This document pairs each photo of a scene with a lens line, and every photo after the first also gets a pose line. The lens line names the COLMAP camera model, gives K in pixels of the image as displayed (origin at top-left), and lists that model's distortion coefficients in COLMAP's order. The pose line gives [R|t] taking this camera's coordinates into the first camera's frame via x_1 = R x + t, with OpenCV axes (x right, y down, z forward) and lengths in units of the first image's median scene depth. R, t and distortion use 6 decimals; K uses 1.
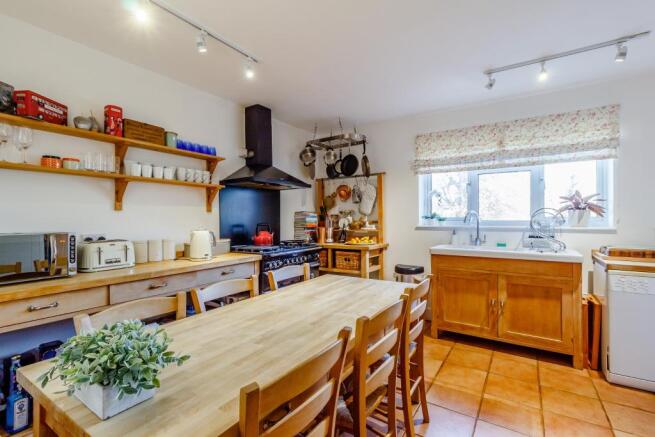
lens RADIAL K [[299.7, 0, 327.5], [0, 299.7, 218.5], [0, 0, 1]] dist [-0.000058, -0.000174]
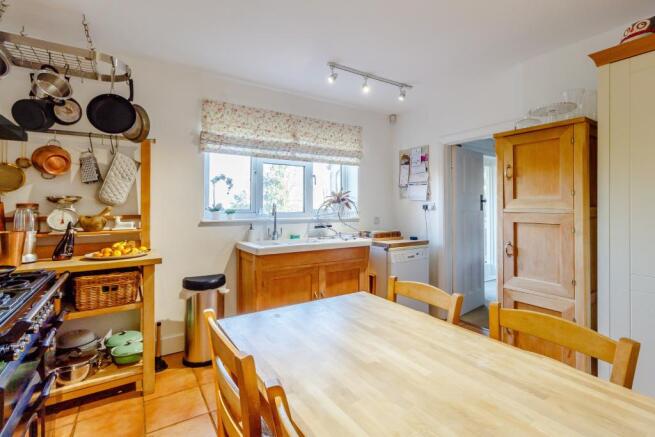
lens RADIAL K [[310.8, 0, 327.7], [0, 310.8, 204.7], [0, 0, 1]] dist [-0.000734, -0.000097]
pose [[0.404248, 0.012315, 0.914566, -0.312521], [0.000314, 0.999907, -0.013603, -0.005297], [-0.914649, 0.005787, 0.404207, 0.456037]]
